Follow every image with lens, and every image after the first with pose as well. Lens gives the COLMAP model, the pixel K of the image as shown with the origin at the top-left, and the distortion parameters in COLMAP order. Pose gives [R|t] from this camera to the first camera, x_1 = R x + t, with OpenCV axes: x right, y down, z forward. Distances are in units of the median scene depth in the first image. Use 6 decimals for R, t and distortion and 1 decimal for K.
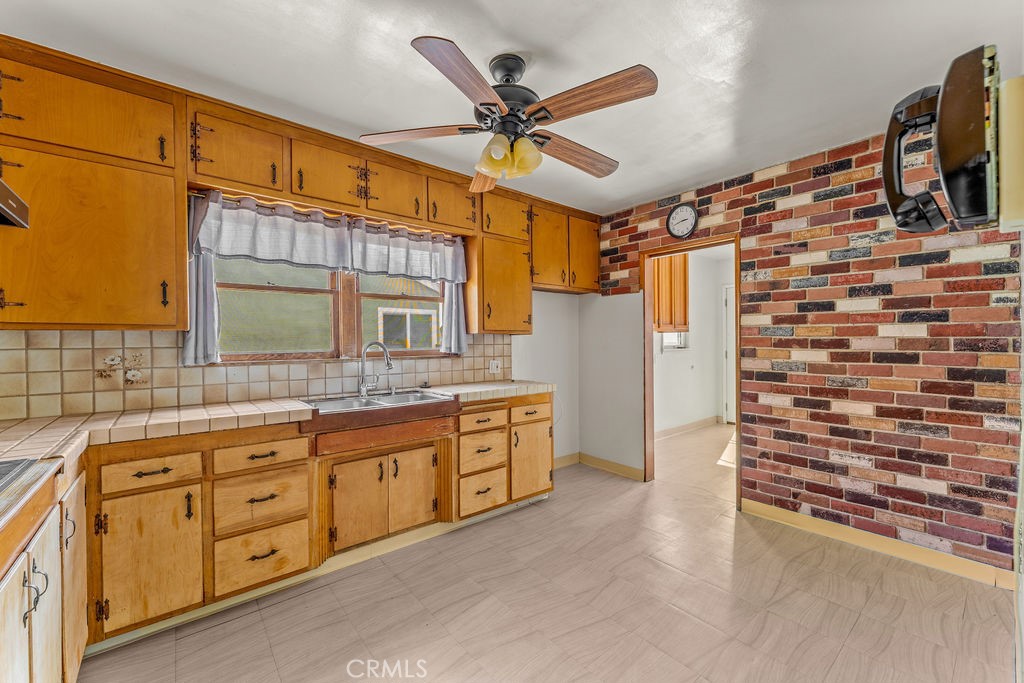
lens RADIAL K [[410.4, 0, 517.3], [0, 410.4, 344.6], [0, 0, 1]] dist [0.001915, -0.000386]
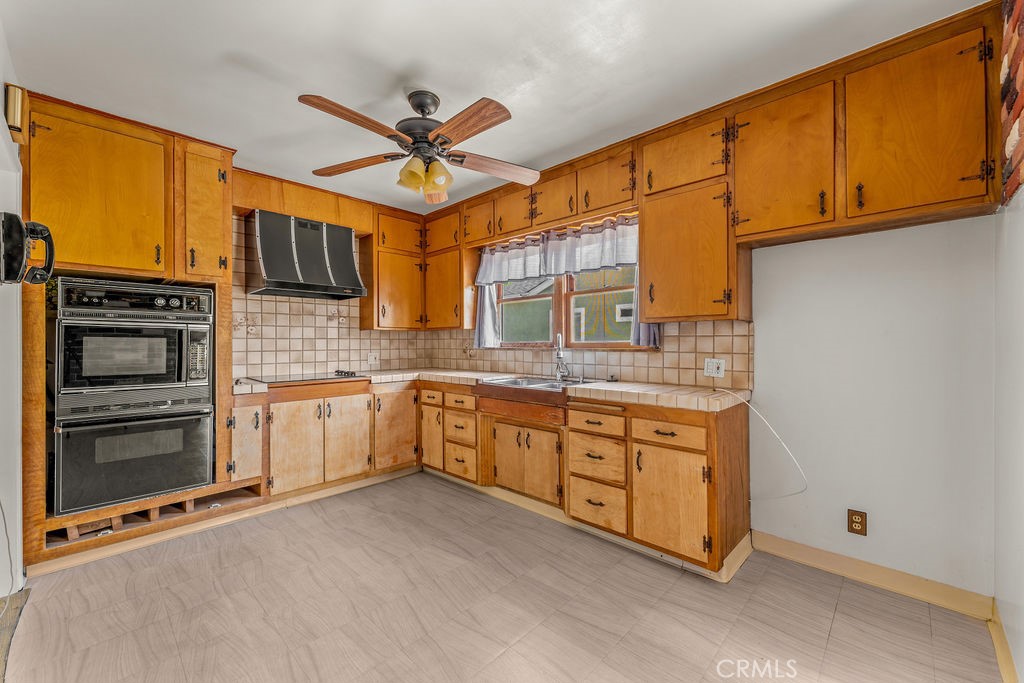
lens RADIAL K [[410.4, 0, 517.1], [0, 410.4, 341.4], [0, 0, 1]] dist [0.001915, -0.000386]
pose [[0.113503, 0.007087, -0.993512, 0.740641], [-0.002006, 0.999974, 0.006904, 0.005247], [0.993536, 0.001209, 0.113514, 0.706406]]
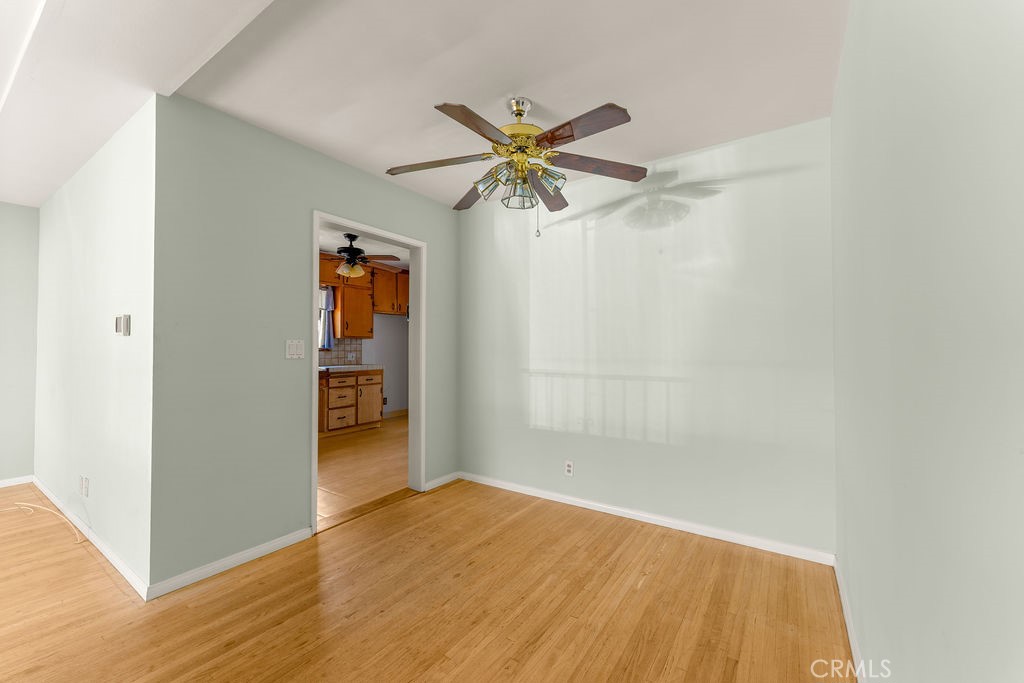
lens RADIAL K [[410.4, 0, 516.4], [0, 410.4, 339.7], [0, 0, 1]] dist [0.001915, -0.000386]
pose [[0.960268, 0.008939, 0.278935, 0.164330], [-0.003003, 0.999760, -0.021702, 0.020531], [-0.279062, 0.020002, 0.960065, -1.099015]]
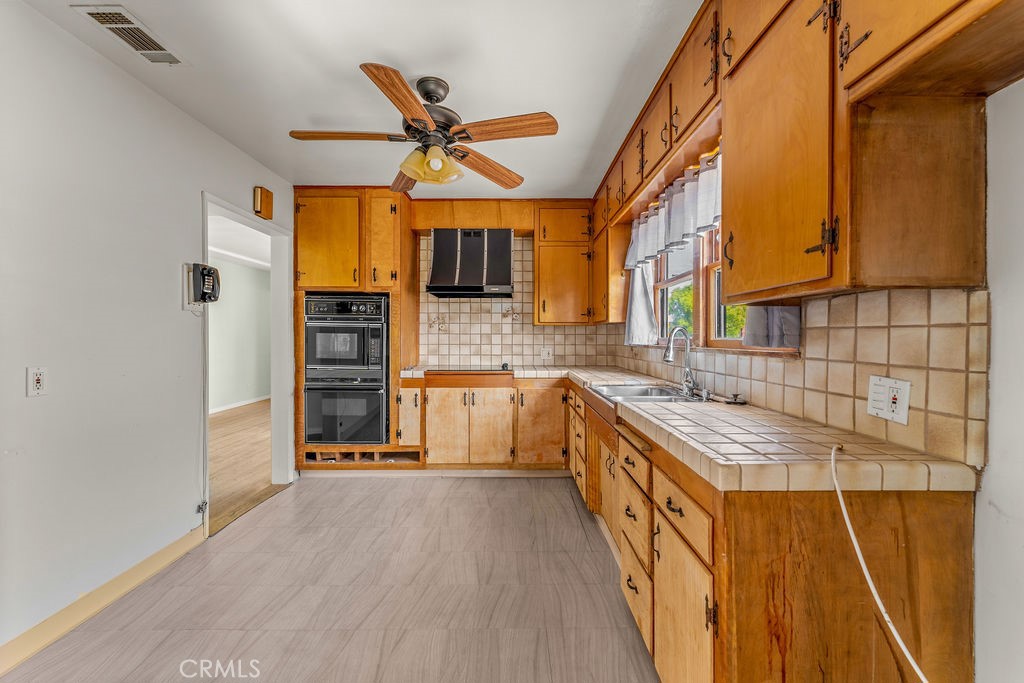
lens RADIAL K [[410.4, 0, 512.7], [0, 410.4, 338.8], [0, 0, 1]] dist [0.001915, -0.000386]
pose [[-0.640536, 0.010457, -0.767857, 0.447723], [0.000517, 0.999913, 0.013185, 0.004744], [0.767928, 0.008048, -0.640486, 1.190828]]
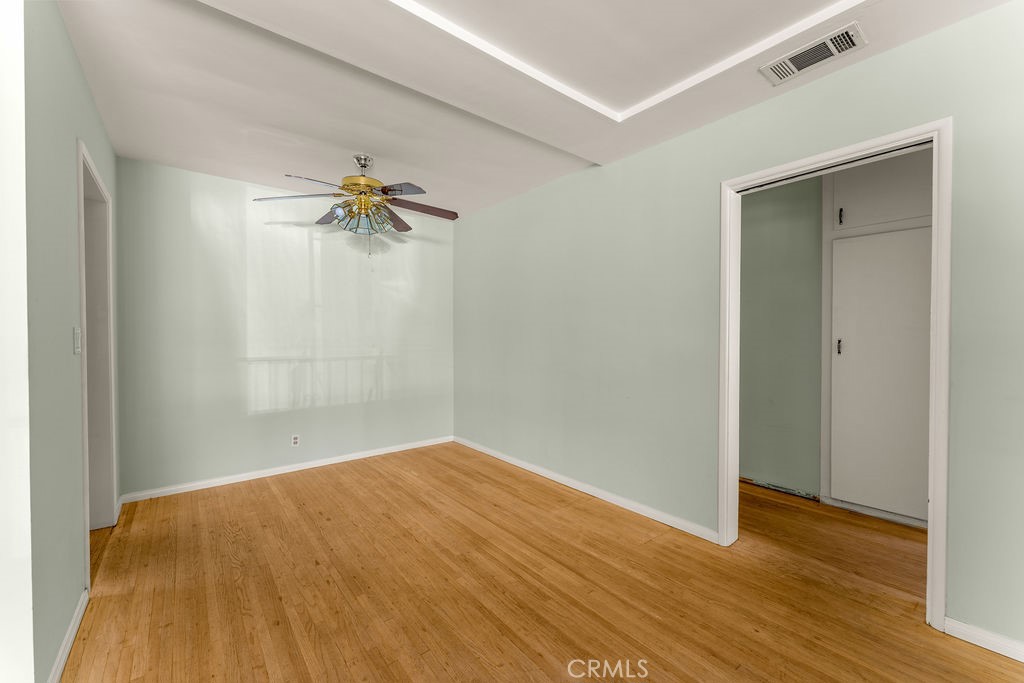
lens RADIAL K [[410.4, 0, 514.1], [0, 410.4, 338.2], [0, 0, 1]] dist [0.001915, -0.000386]
pose [[0.015878, -0.004038, 0.999866, -0.640285], [0.005840, 0.999975, 0.003946, 0.021442], [-0.999857, 0.005777, 0.015901, -0.784488]]
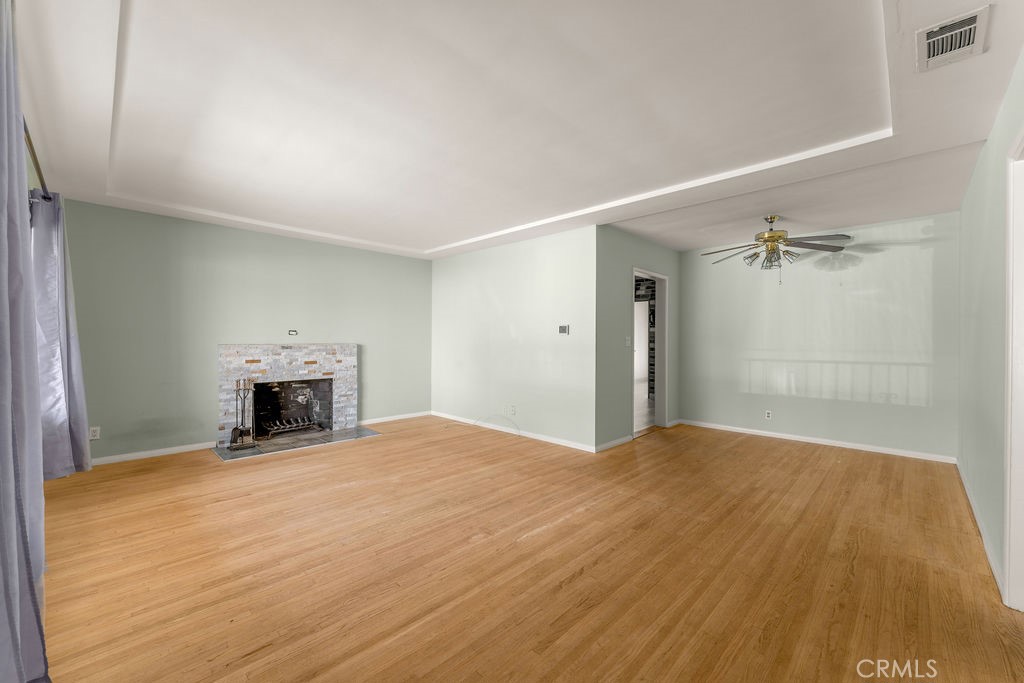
lens RADIAL K [[410.4, 0, 514.9], [0, 410.4, 341.7], [0, 0, 1]] dist [0.001915, -0.000386]
pose [[0.995067, 0.008158, 0.098865, -0.667716], [-0.008472, 0.999960, 0.002760, 0.023360], [-0.098839, -0.003584, 0.995097, -1.748932]]
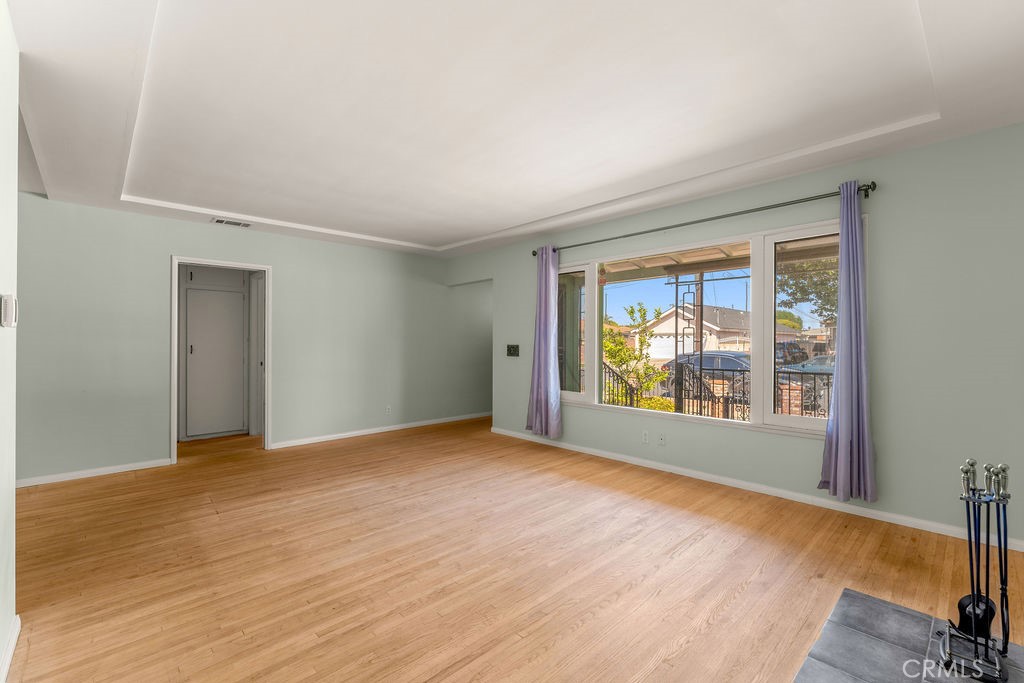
lens RADIAL K [[435.0, 0, 513.1], [0, 435.0, 339.6], [0, 0, 1]] dist [-0.001512, 0.000091]
pose [[-0.998271, 0.005067, -0.058558, -0.903186], [0.005108, 0.999987, -0.000551, 0.017349], [0.058555, -0.000849, -0.998284, 0.383071]]
